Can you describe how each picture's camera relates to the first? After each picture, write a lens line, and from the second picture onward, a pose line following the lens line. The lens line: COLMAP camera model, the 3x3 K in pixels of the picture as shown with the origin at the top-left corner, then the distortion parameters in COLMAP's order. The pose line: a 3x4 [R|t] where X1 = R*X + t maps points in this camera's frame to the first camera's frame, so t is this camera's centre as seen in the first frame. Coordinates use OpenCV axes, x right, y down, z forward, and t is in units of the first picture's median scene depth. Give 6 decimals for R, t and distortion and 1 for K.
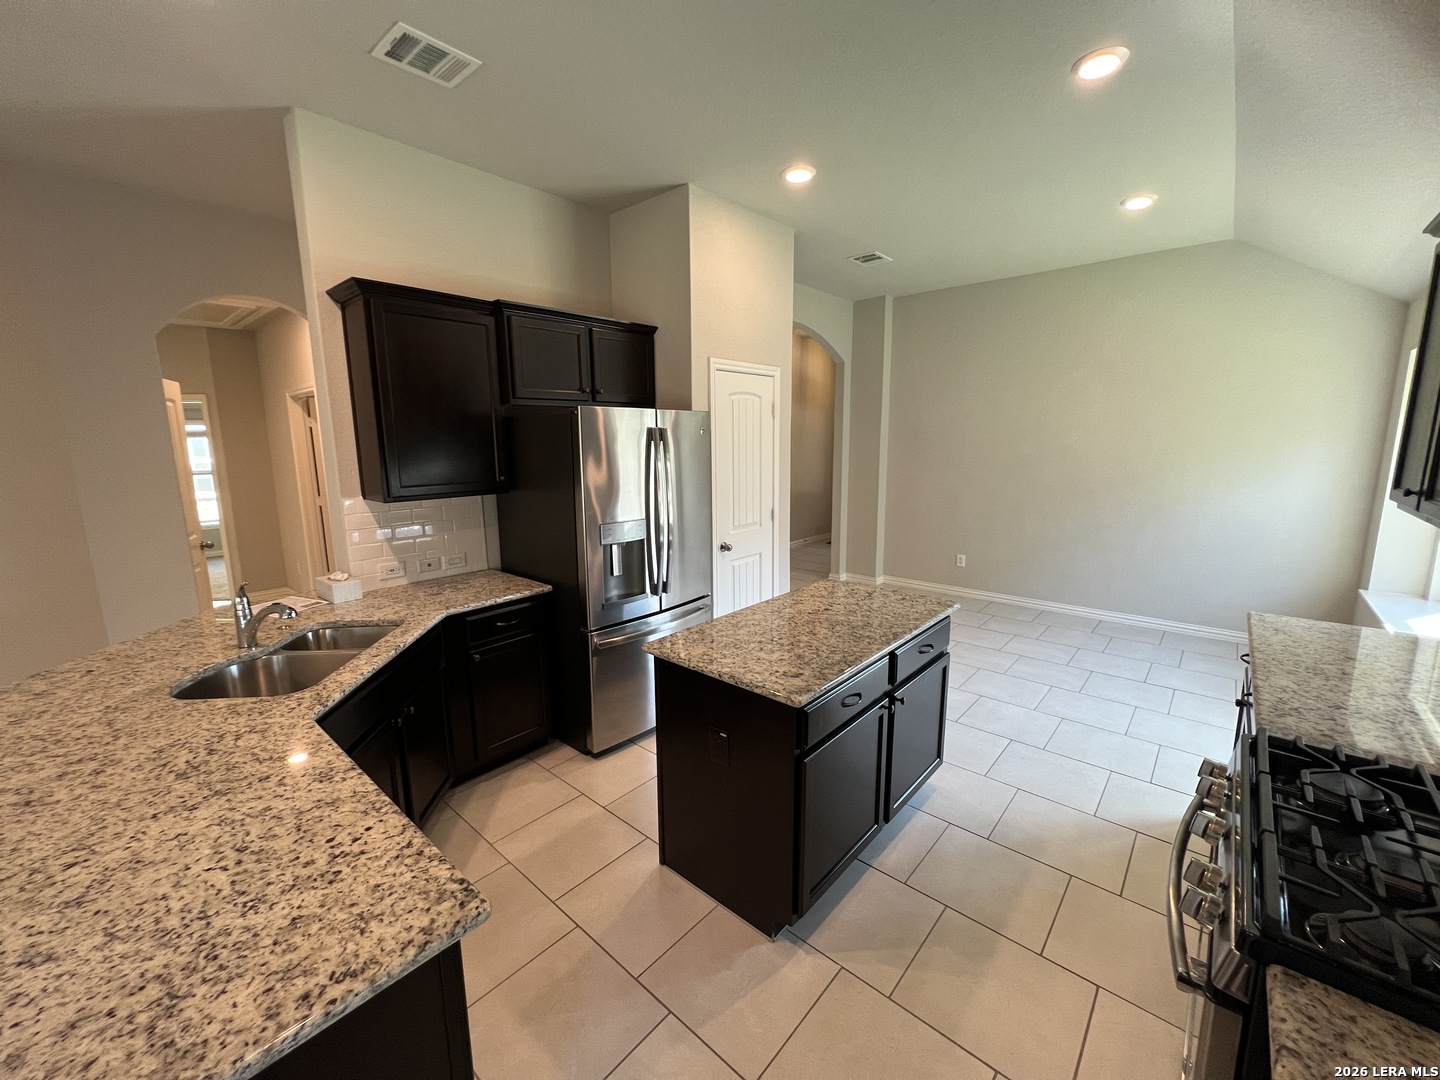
lens RADIAL K [[577.6, 0, 715.0], [0, 577.6, 533.7], [0, 0, 1]] dist [0.002295, -0.000131]
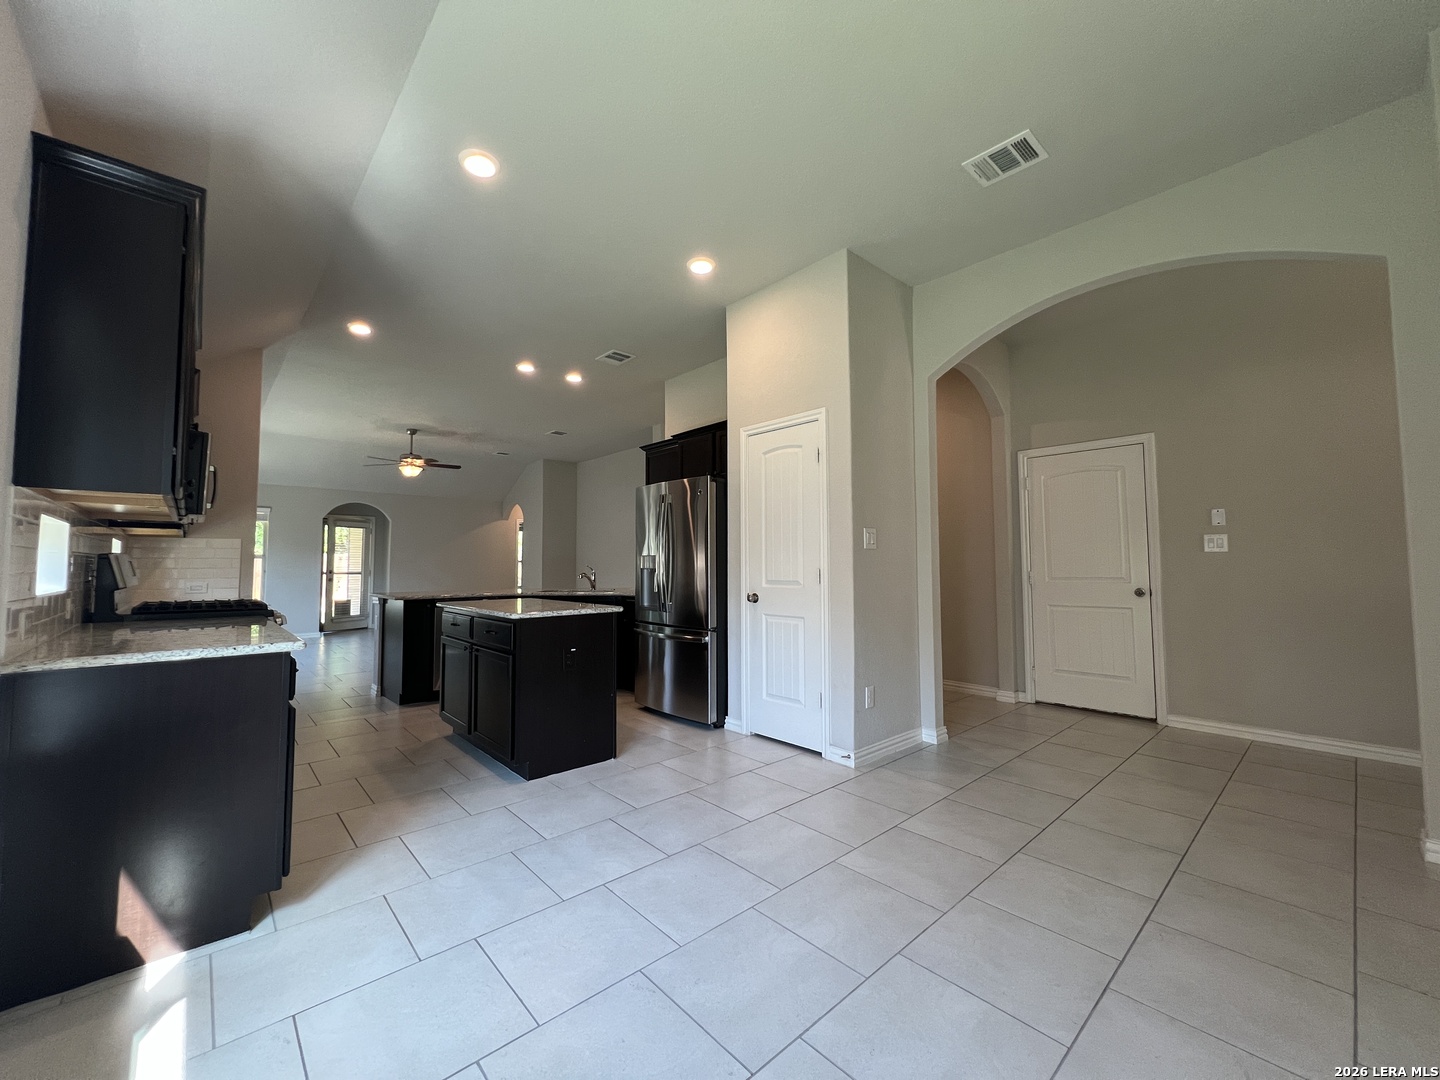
lens RADIAL K [[577.6, 0, 713.2], [0, 577.6, 538.5], [0, 0, 1]] dist [0.002295, -0.000131]
pose [[-0.109375, -0.037667, -0.993287, 1.599541], [-0.163553, 0.986344, -0.019394, -0.078549], [0.980453, 0.160334, -0.114041, 1.562136]]
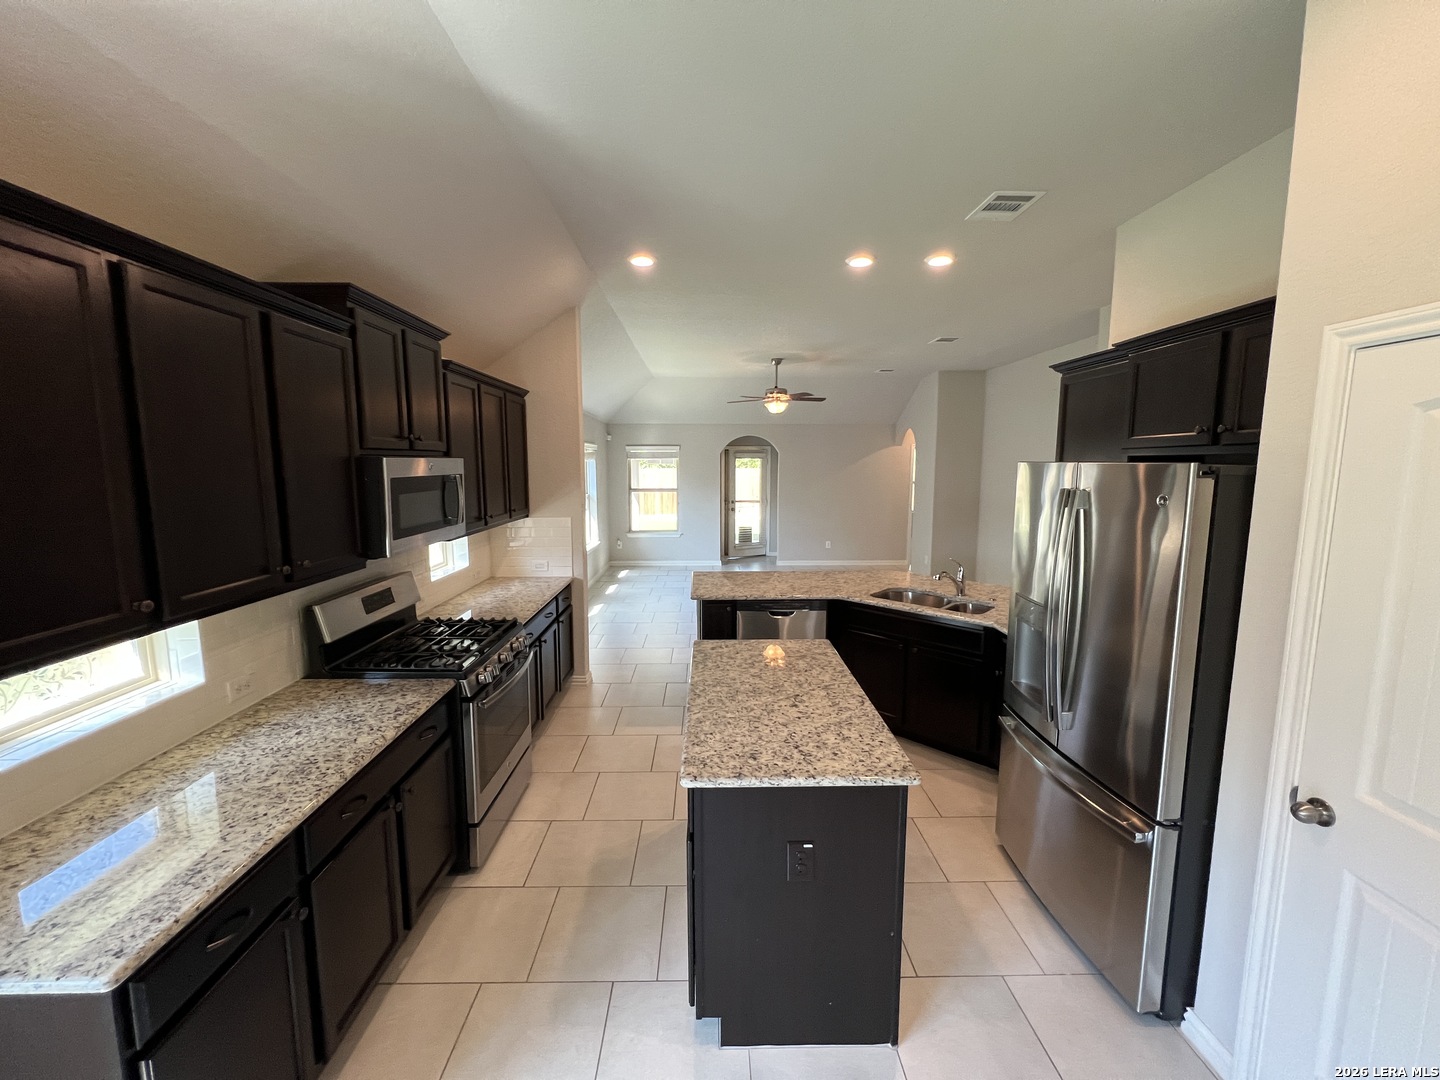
lens RADIAL K [[577.6, 0, 717.0], [0, 577.6, 535.1], [0, 0, 1]] dist [0.002295, -0.000131]
pose [[-0.733441, 0.094649, -0.673131, 0.824940], [-0.106791, 0.961918, 0.251613, -0.311054], [0.671312, 0.256428, -0.695403, 1.448658]]
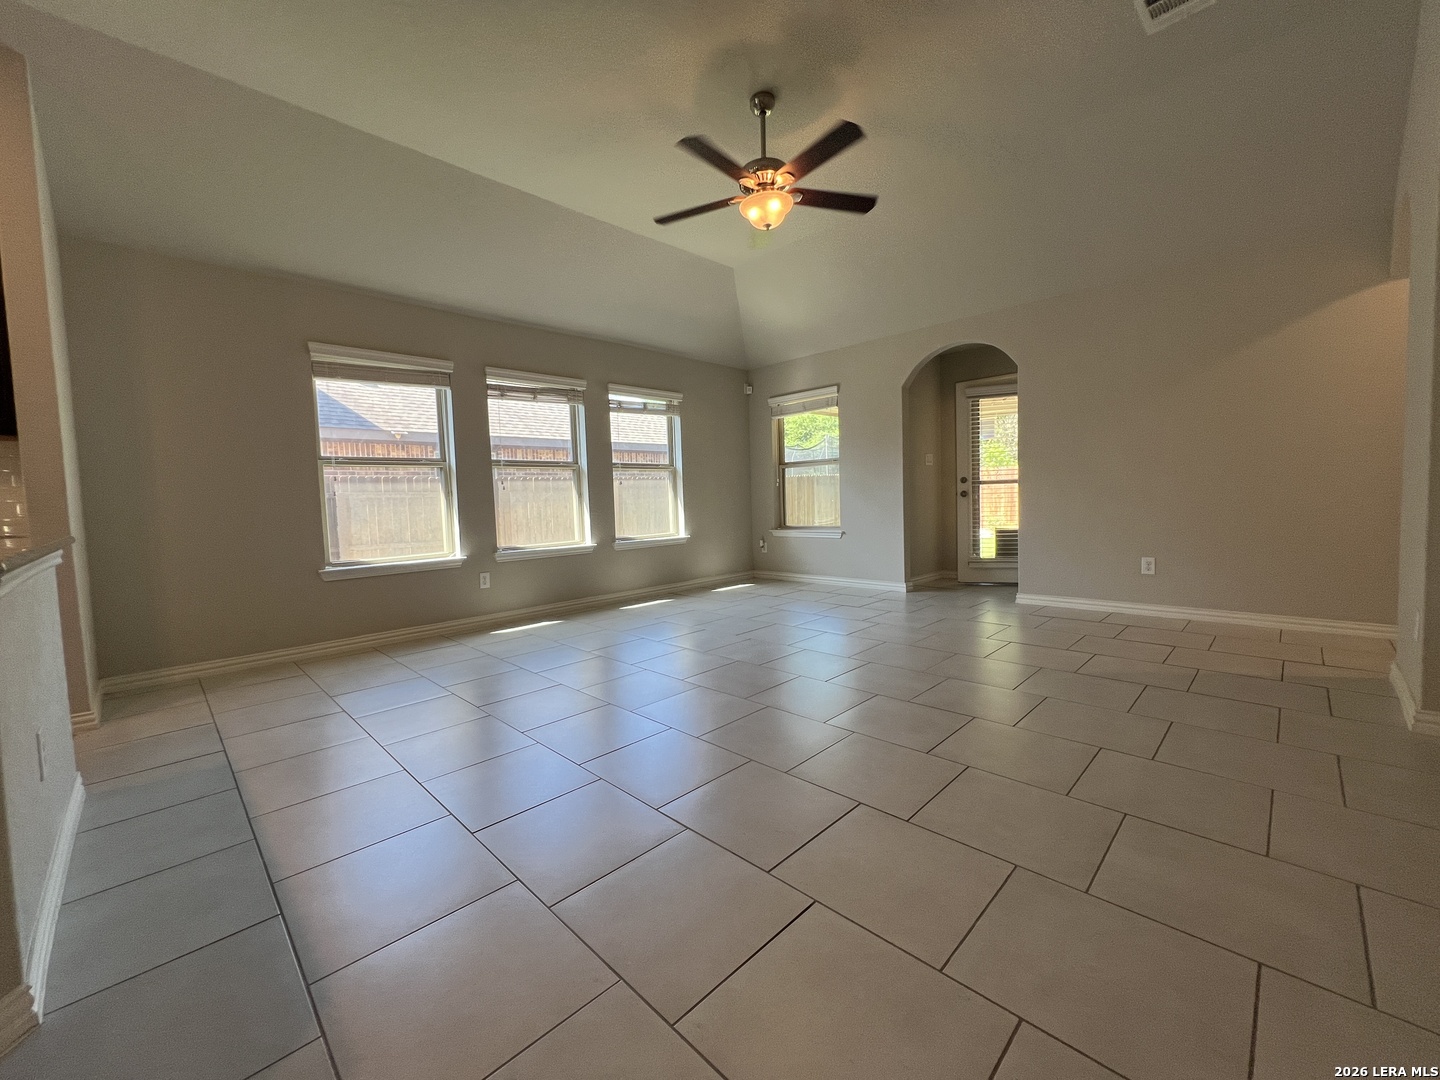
lens RADIAL K [[577.6, 0, 716.3], [0, 577.6, 529.7], [0, 0, 1]] dist [0.002295, -0.000131]
pose [[-0.997142, 0.041269, 0.063290, -1.293022], [0.054278, 0.973976, 0.220056, 0.144044], [-0.052562, 0.222862, -0.973432, 0.849544]]
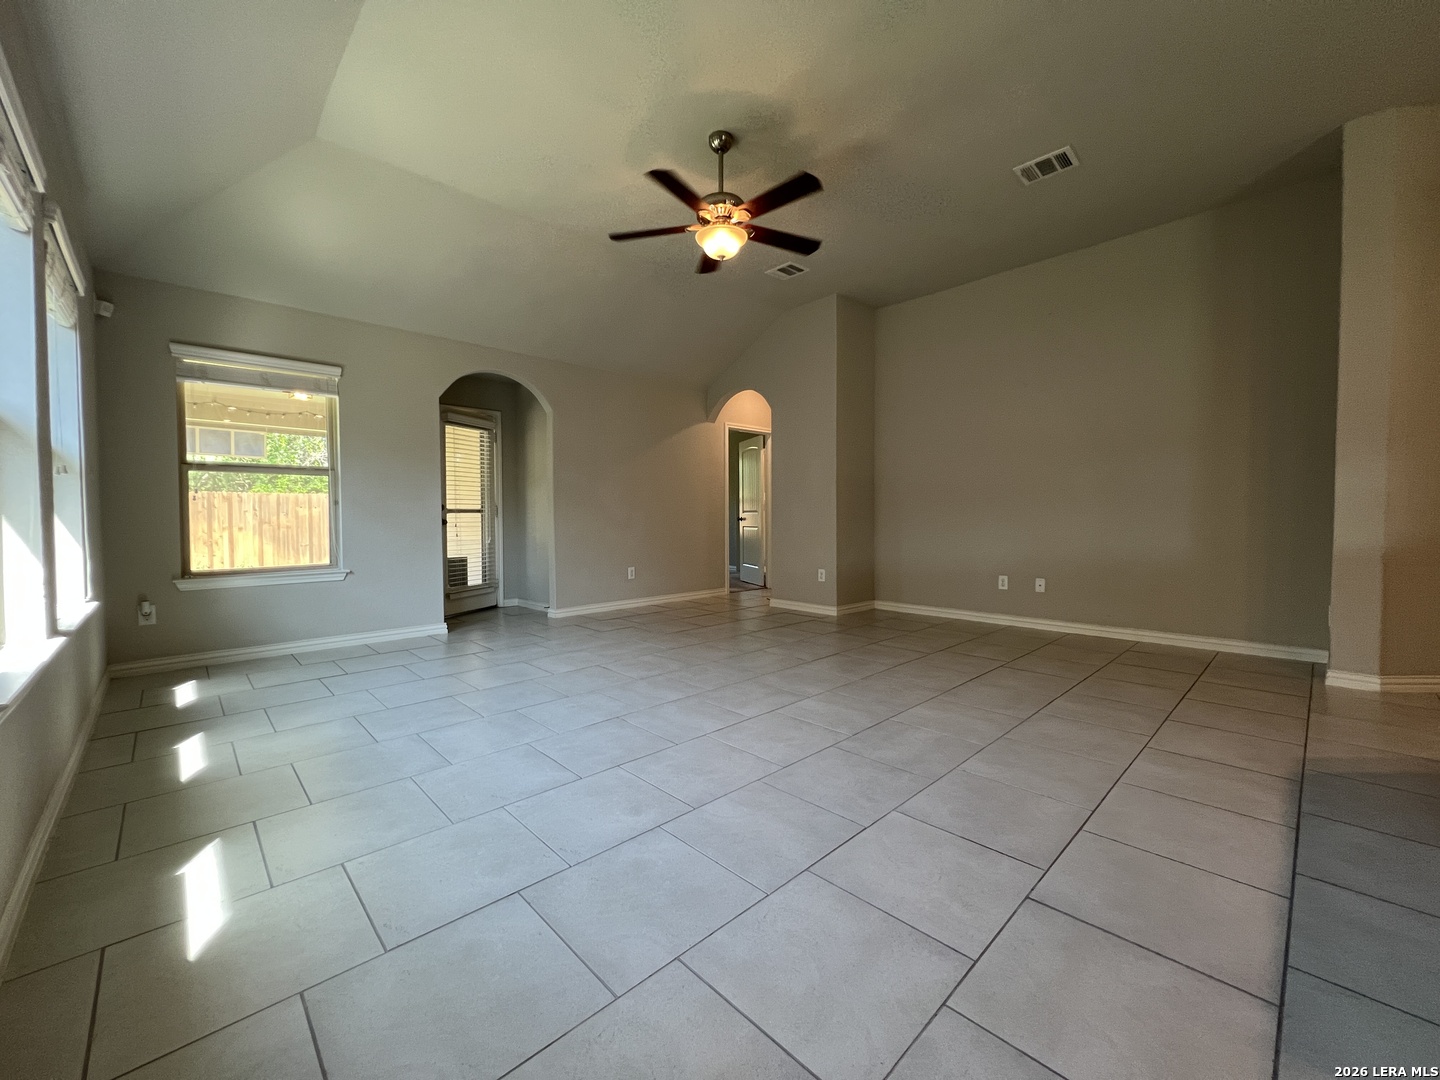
lens RADIAL K [[577.6, 0, 713.6], [0, 577.6, 535.0], [0, 0, 1]] dist [0.002295, -0.000131]
pose [[-0.084643, 0.045838, -0.995356, -0.055562], [-0.164250, 0.984634, 0.059312, 0.316360], [0.982780, 0.168508, -0.075814, -0.294146]]
